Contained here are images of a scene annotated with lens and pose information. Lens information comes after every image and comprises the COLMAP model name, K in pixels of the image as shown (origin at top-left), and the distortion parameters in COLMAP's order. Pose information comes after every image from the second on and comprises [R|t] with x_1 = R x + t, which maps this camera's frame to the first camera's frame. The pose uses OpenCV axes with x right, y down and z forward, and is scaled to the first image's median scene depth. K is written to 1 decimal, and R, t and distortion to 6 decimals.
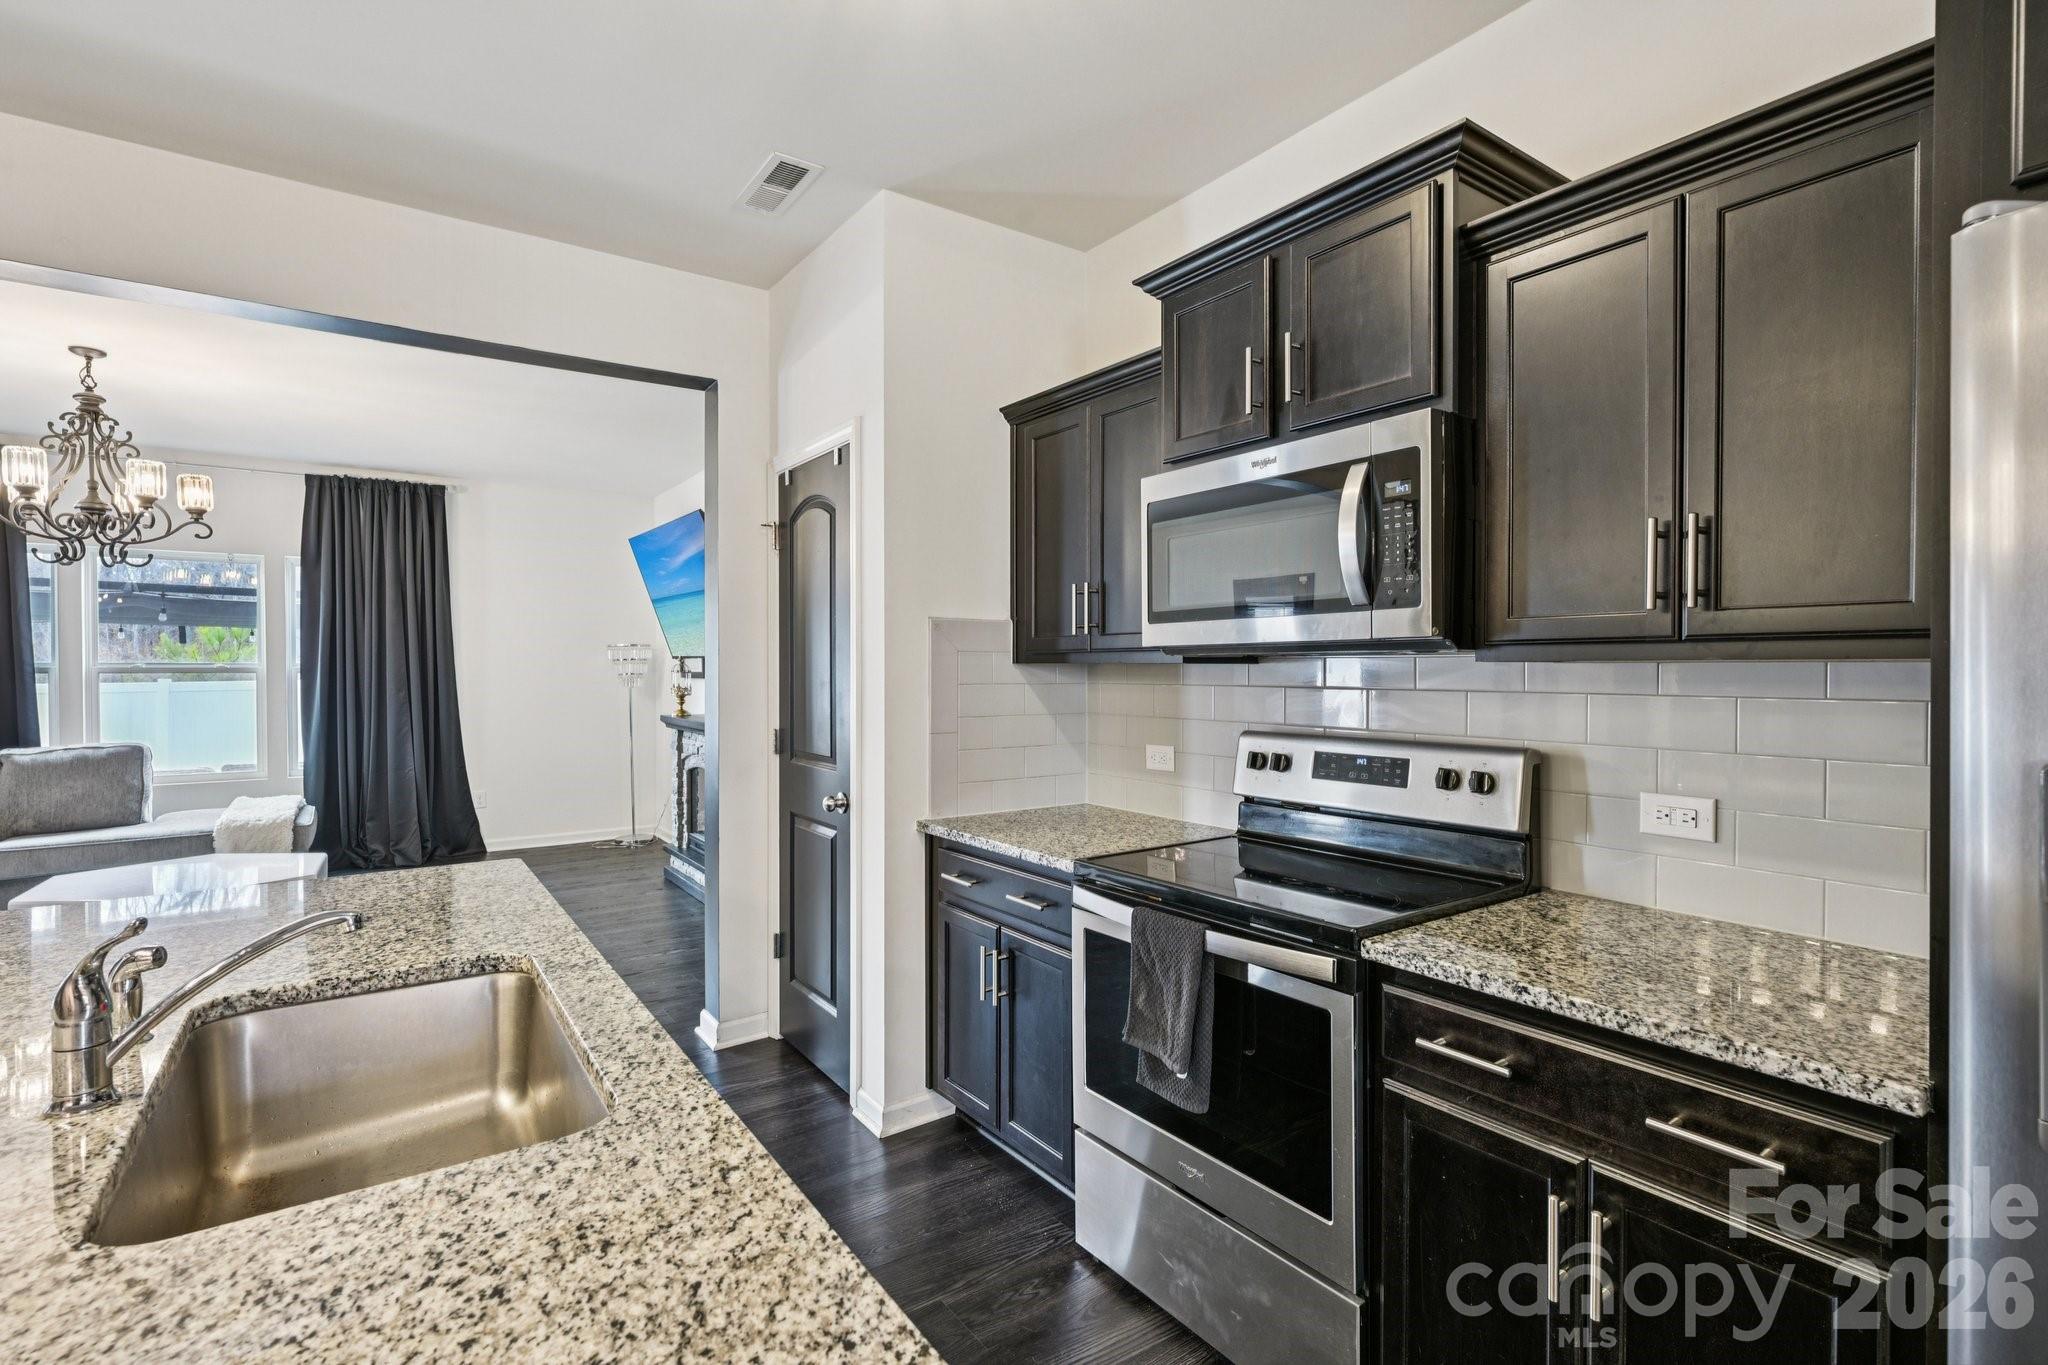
lens RADIAL K [[949.6, 0, 1016.0], [0, 949.6, 678.2], [0, 0, 1]] dist [0.000950, -0.000267]
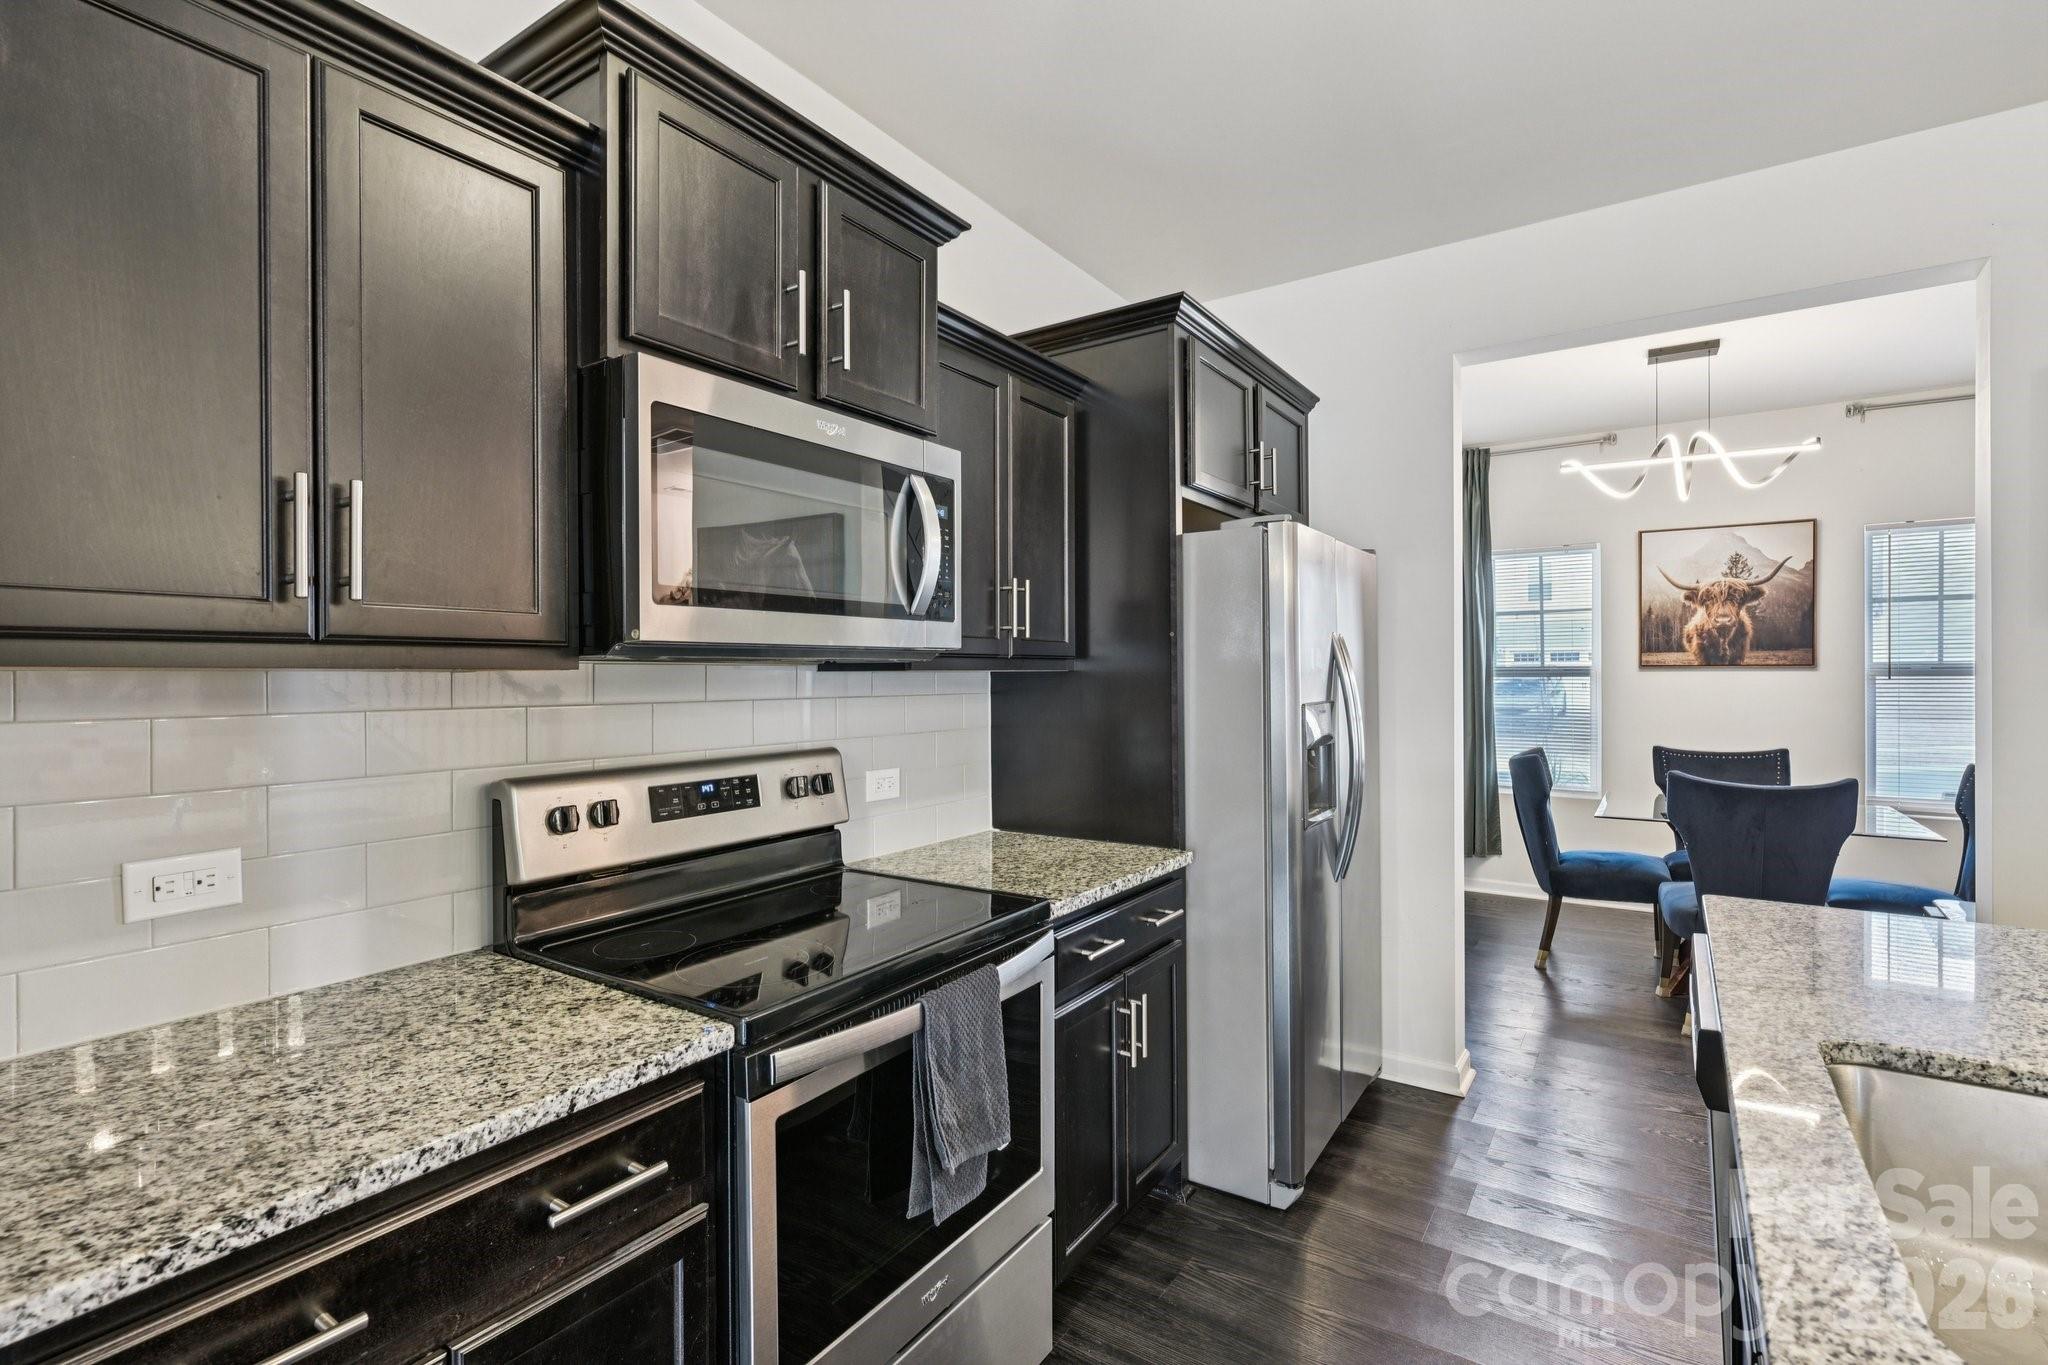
lens RADIAL K [[947.2, 0, 1017.3], [0, 947.2, 676.6], [0, 0, 1]] dist [0.000491, -0.000014]
pose [[-0.355452, -0.000014, 0.934694, -0.389275], [0.013631, 0.999894, 0.005199, -0.008849], [-0.934595, 0.014589, -0.355414, 0.782151]]
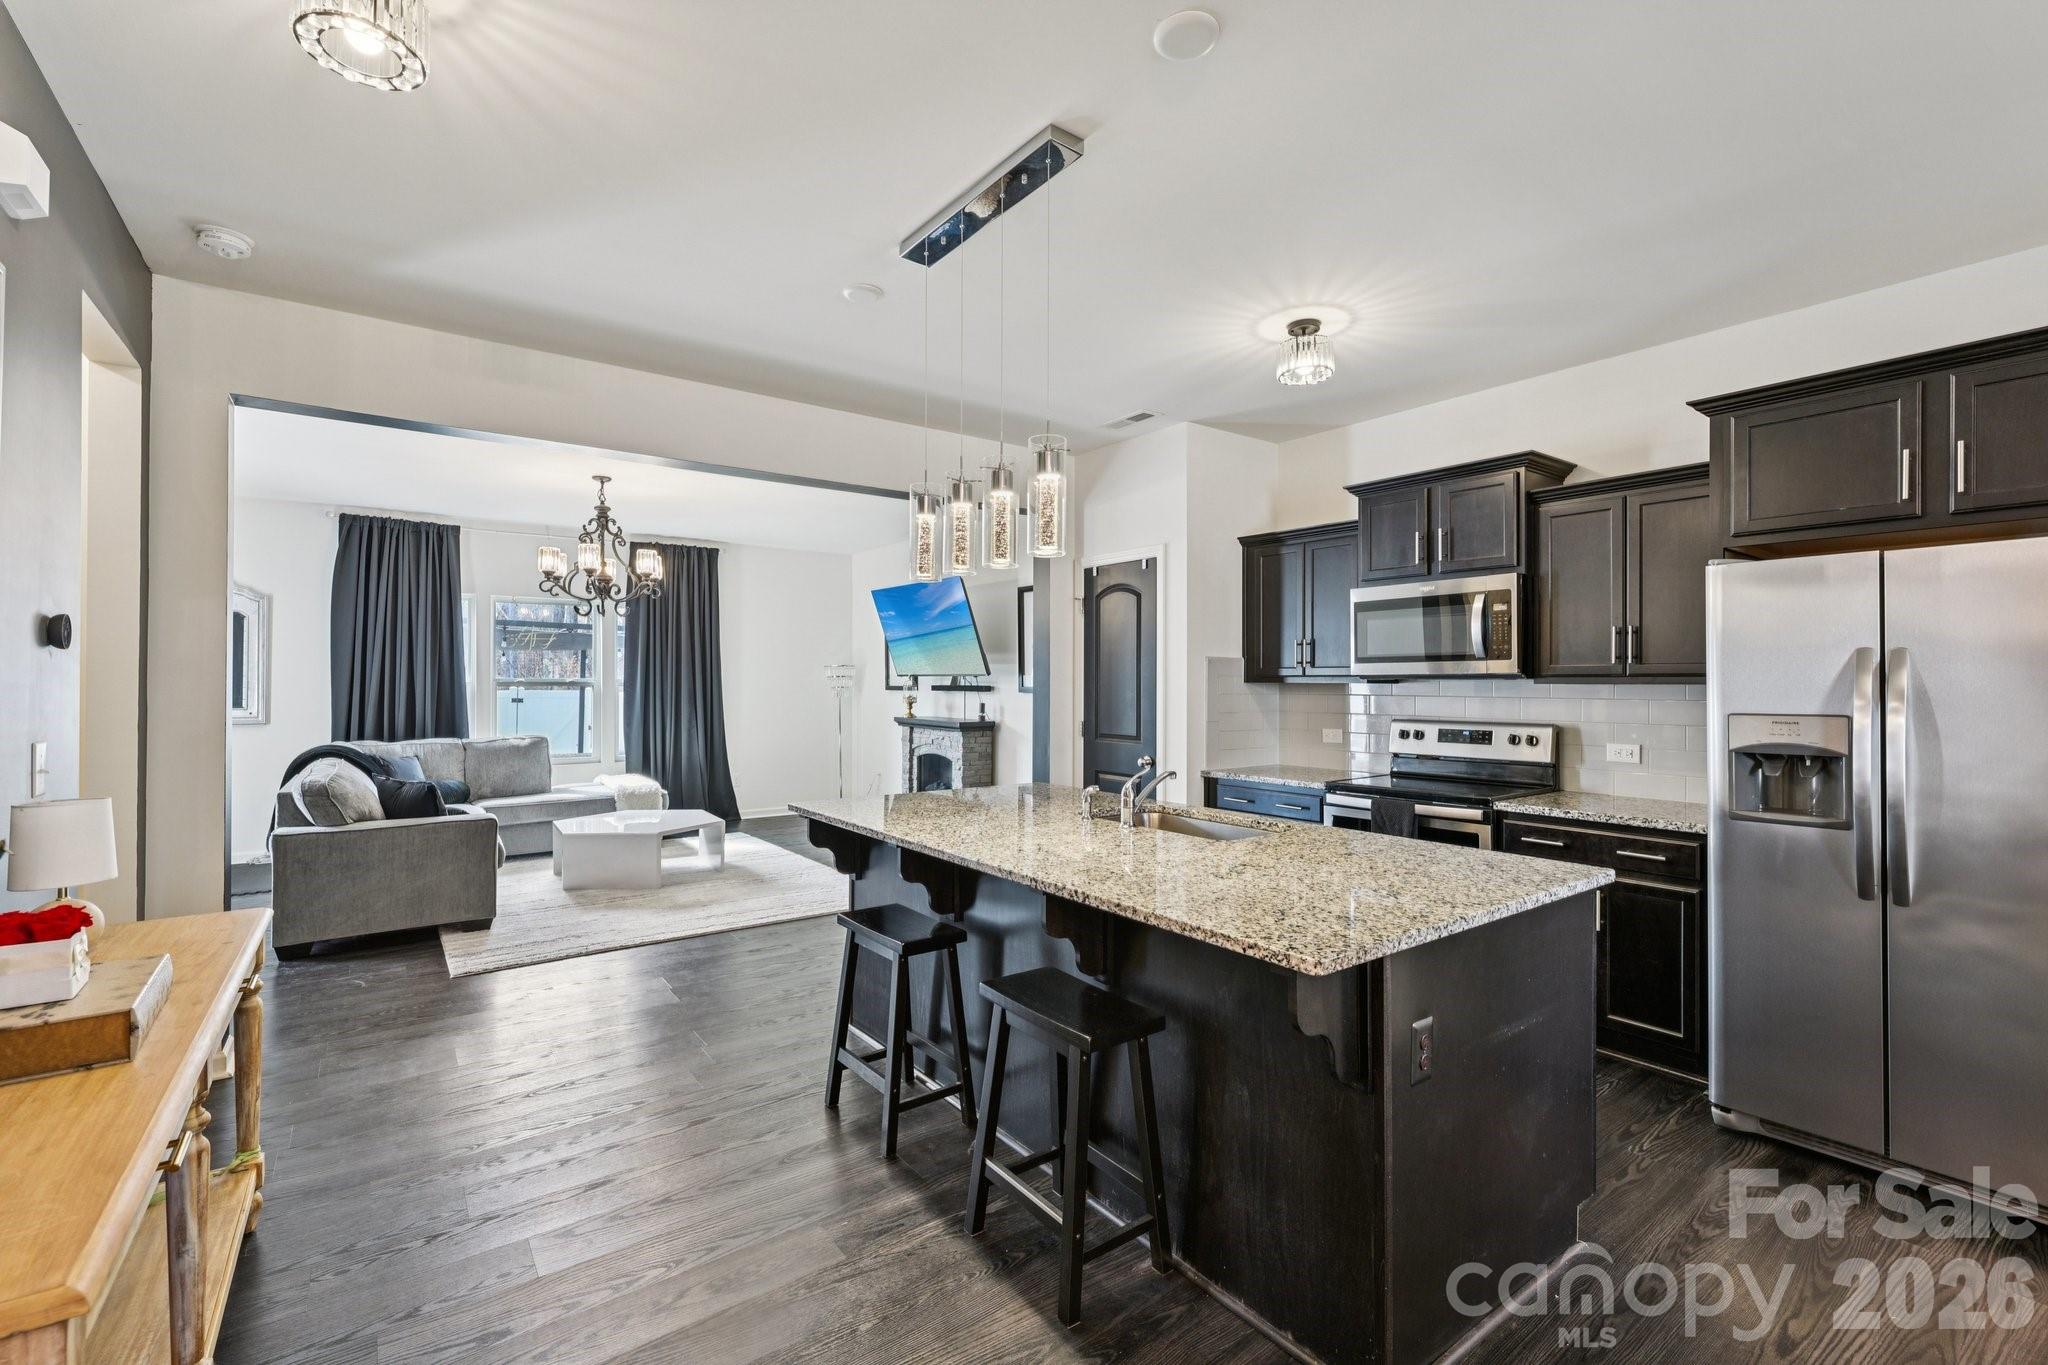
lens RADIAL K [[884.7, 0, 1016.4], [0, 884.7, 679.6], [0, 0, 1]] dist [0.001038, -0.000725]
pose [[0.999725, 0.002497, 0.023312, -0.471970], [-0.002184, 0.999908, -0.013404, 0.001782], [-0.023343, 0.013350, 0.999638, -0.634599]]
